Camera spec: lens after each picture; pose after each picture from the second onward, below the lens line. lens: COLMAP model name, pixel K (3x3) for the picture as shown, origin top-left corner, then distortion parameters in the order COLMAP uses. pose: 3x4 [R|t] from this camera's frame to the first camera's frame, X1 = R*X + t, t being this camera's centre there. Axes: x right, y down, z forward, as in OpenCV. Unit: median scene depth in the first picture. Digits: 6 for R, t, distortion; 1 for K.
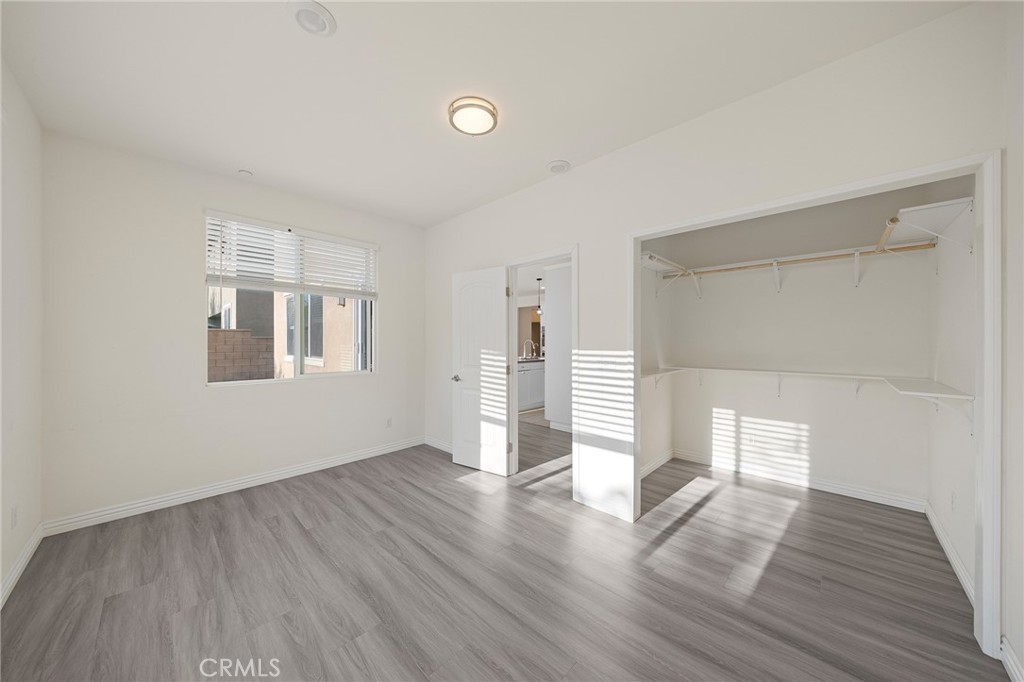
lens RADIAL K [[348.0, 0, 514.5], [0, 348.0, 342.2], [0, 0, 1]] dist [-0.004235, -0.000223]
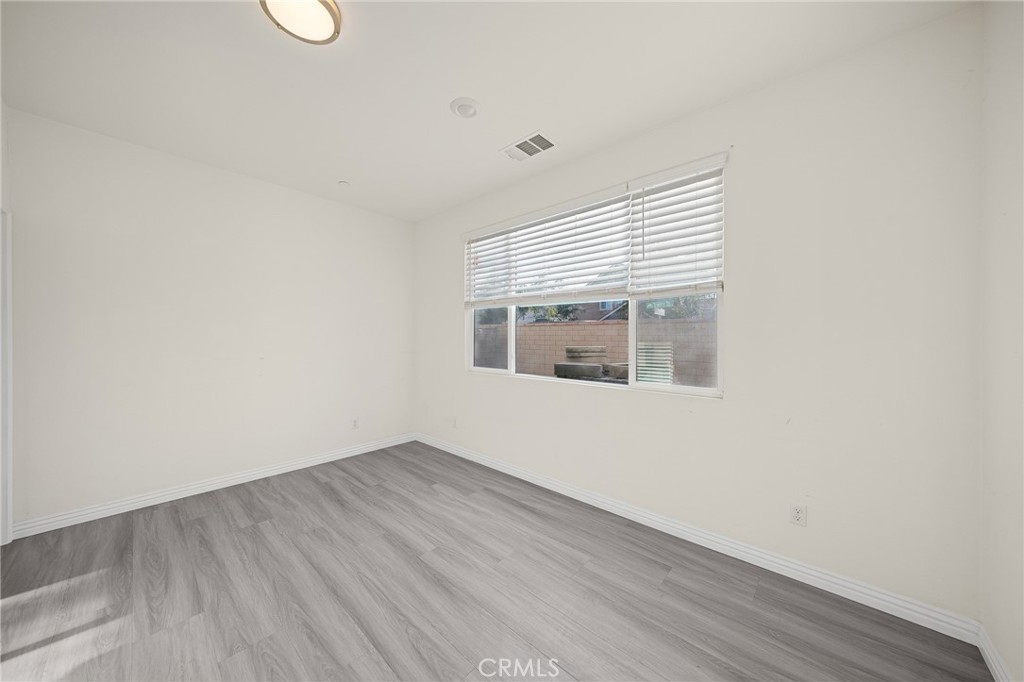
lens RADIAL K [[348.0, 0, 510.0], [0, 348.0, 340.3], [0, 0, 1]] dist [-0.004235, -0.000223]
pose [[-0.999880, -0.005221, -0.014618, -0.640148], [-0.005329, 0.999959, 0.007380, 0.003341], [0.014579, 0.007457, -0.999866, 2.097125]]
